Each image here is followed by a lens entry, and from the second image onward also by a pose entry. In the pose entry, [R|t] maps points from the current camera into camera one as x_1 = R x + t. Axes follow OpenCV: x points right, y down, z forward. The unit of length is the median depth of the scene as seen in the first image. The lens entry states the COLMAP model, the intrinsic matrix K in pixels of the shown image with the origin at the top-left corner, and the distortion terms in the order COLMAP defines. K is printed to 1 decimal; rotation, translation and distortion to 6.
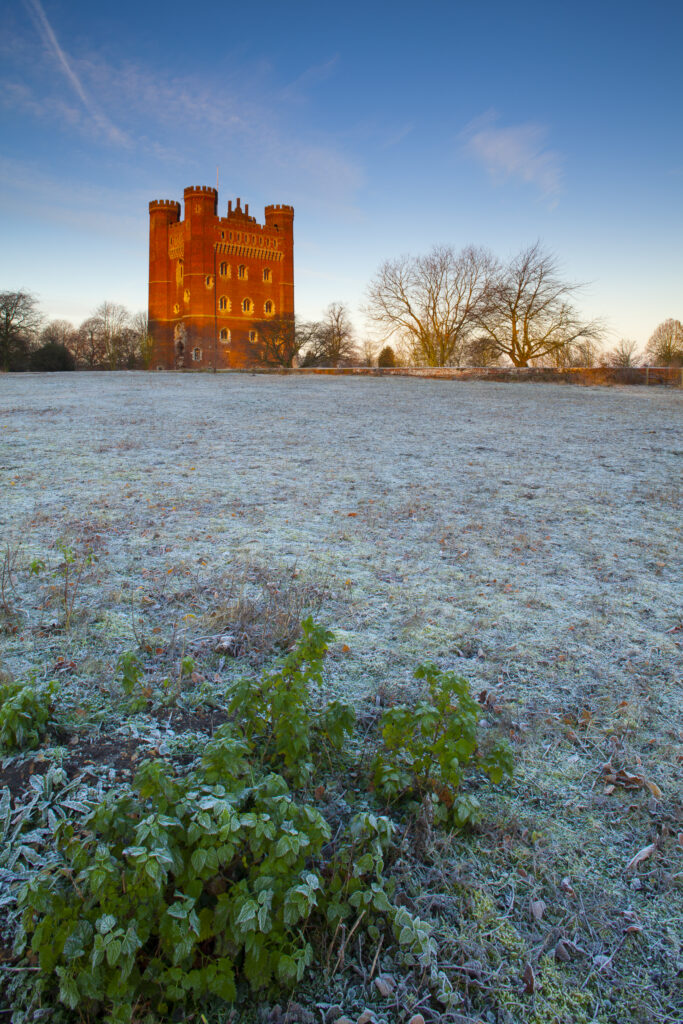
lens RADIAL K [[992.4, 0, 341.5], [0, 992.4, 512.0], [0, 0, 1]] dist [0.006705, 0.006873]
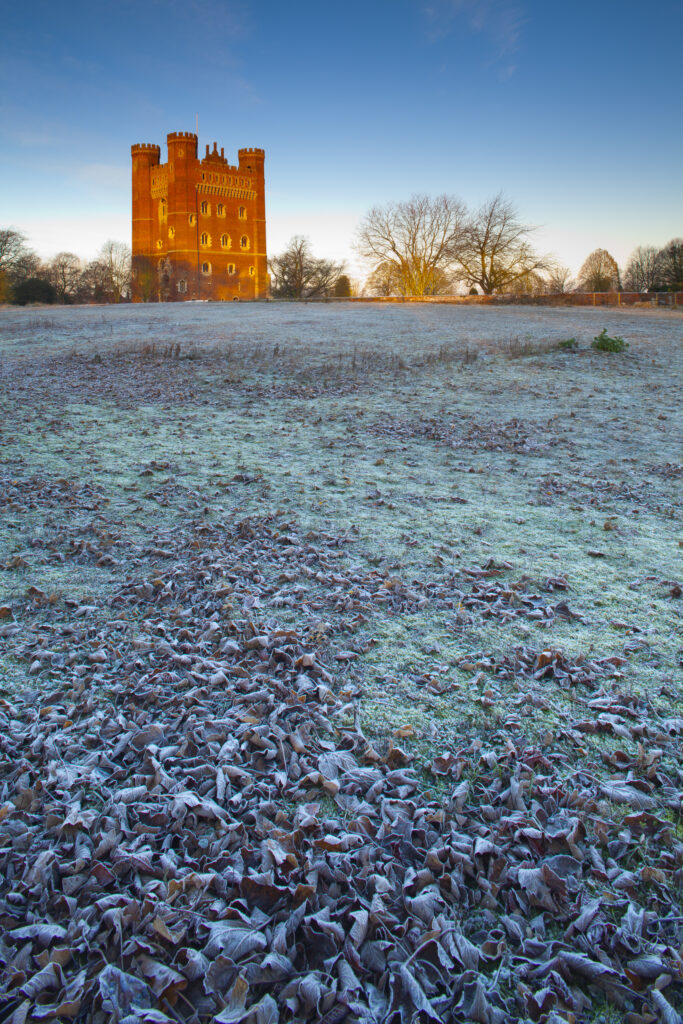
lens RADIAL K [[992.4, 0, 341.5], [0, 992.4, 512.0], [0, 0, 1]] dist [0.006705, 0.006873]
pose [[0.997013, -0.031620, 0.070469, -0.054998], [0.026571, 0.997089, 0.071471, 0.018919], [-0.072524, -0.069385, 0.994950, -0.138887]]
